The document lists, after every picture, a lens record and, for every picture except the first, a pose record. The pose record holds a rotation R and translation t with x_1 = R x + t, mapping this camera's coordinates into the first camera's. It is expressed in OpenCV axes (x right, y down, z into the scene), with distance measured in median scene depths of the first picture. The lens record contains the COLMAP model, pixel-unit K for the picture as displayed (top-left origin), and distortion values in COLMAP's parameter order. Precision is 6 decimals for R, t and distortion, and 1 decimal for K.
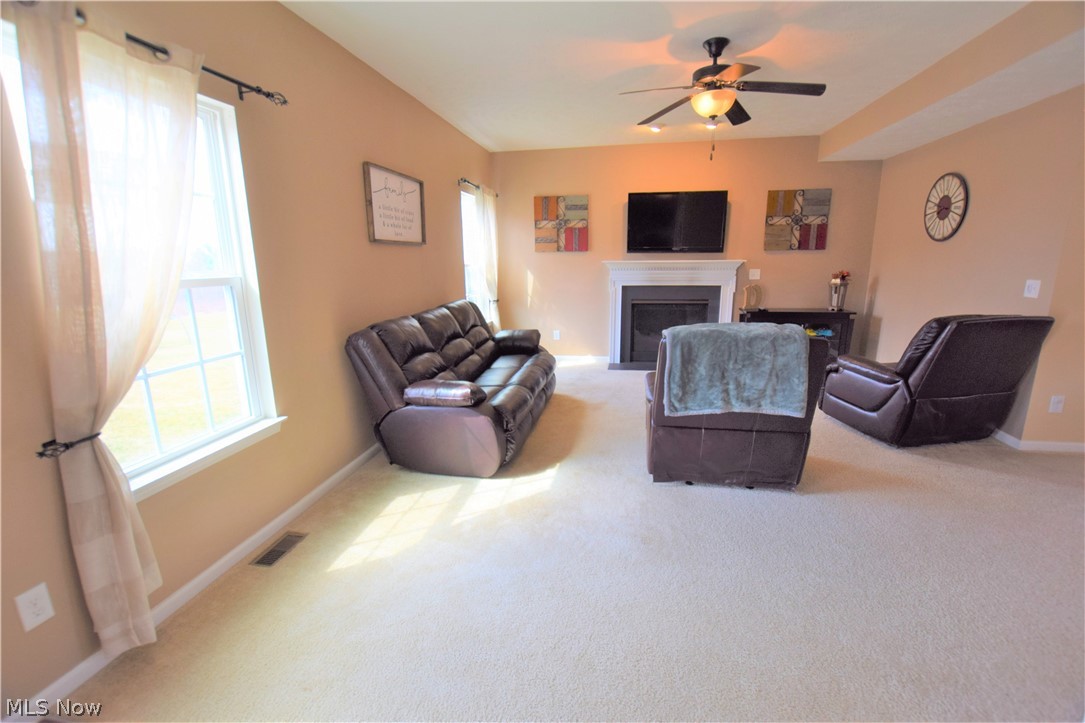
lens RADIAL K [[478.0, 0, 548.0], [0, 478.0, 364.5], [0, 0, 1]] dist [-0.023887, 0.002242]
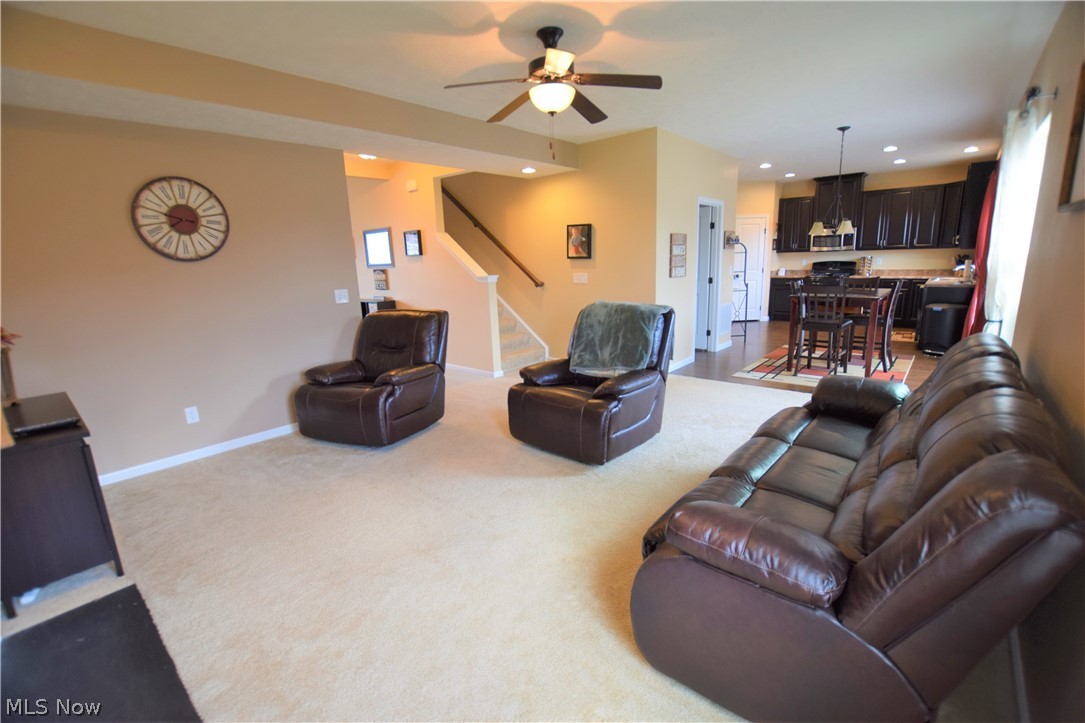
lens RADIAL K [[478.0, 0, 541.3], [0, 478.0, 364.7], [0, 0, 1]] dist [-0.023887, 0.002242]
pose [[-0.854968, -0.071659, 0.513707, -0.105559], [0.160184, 0.905518, 0.392910, -0.318927], [-0.493326, 0.418213, -0.762710, 1.376447]]
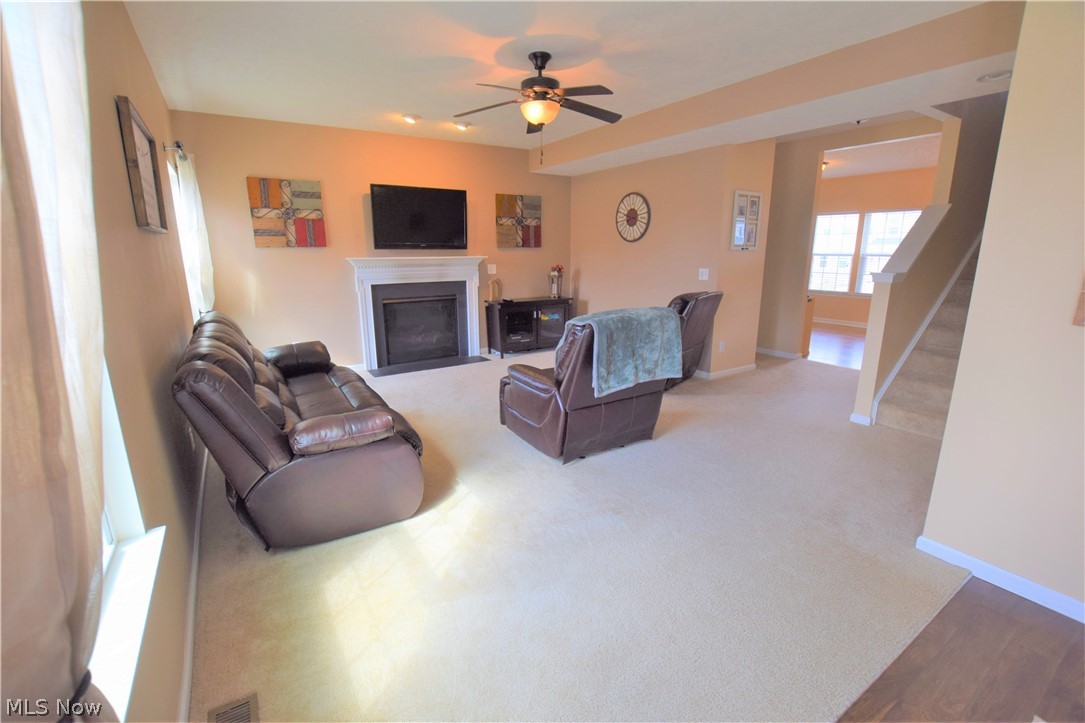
lens RADIAL K [[478.0, 0, 544.8], [0, 478.0, 363.7], [0, 0, 1]] dist [-0.023887, 0.002242]
pose [[0.734659, -0.146918, 0.662338, -0.320963], [0.144251, 0.987774, 0.059104, -0.029833], [-0.662924, 0.052122, 0.746870, 0.145872]]
